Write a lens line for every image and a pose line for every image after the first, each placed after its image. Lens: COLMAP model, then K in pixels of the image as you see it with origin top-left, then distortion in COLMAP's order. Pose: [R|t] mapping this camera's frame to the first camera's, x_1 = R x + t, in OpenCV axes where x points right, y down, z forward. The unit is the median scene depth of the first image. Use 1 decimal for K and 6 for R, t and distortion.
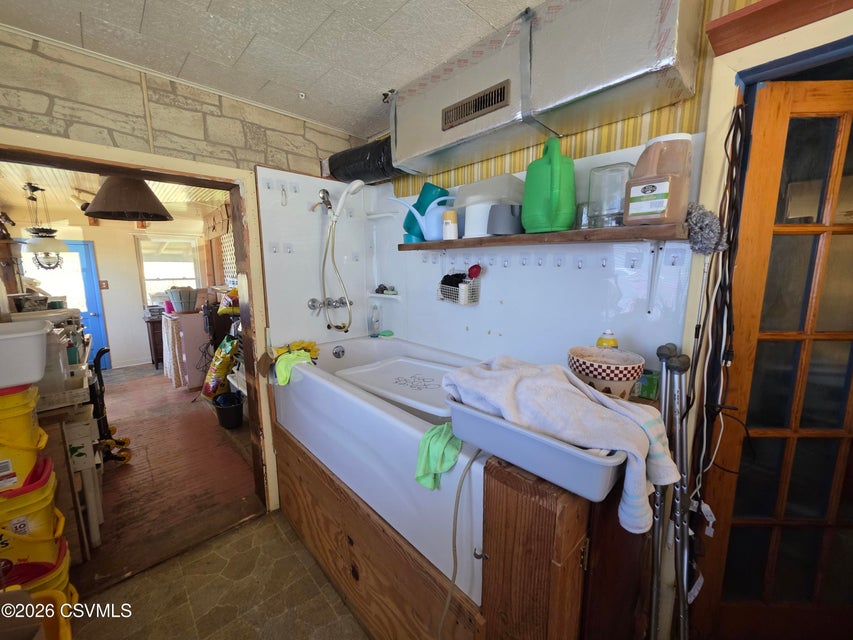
lens RADIAL K [[340.1, 0, 429.7], [0, 340.1, 318.4], [0, 0, 1]] dist [-0.000096, 0.000055]
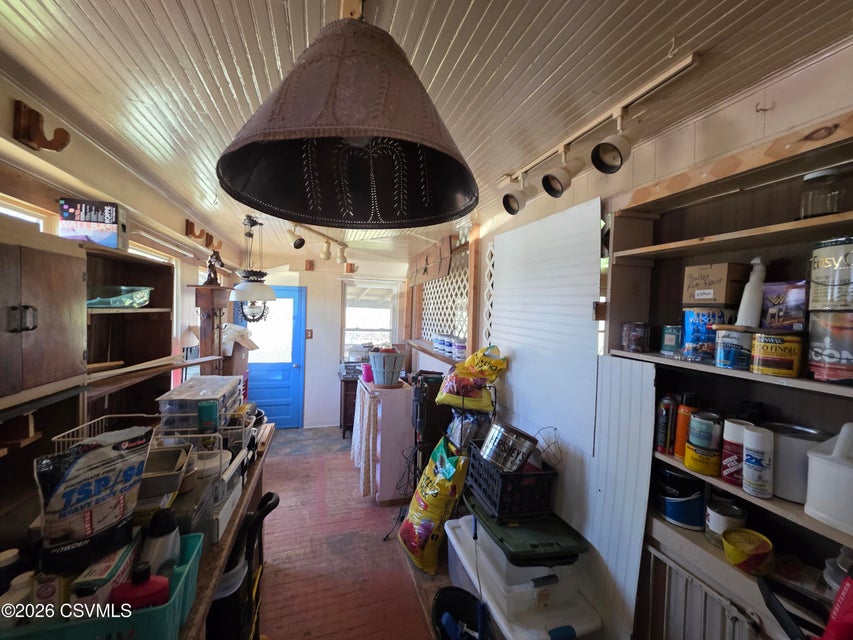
lens RADIAL K [[340.1, 0, 429.7], [0, 340.1, 318.4], [0, 0, 1]] dist [-0.000096, 0.000055]
pose [[0.902261, 0.041867, -0.429152, -0.342751], [-0.097729, 0.989230, -0.108961, -0.088497], [0.419969, 0.140252, 0.896636, 0.386107]]
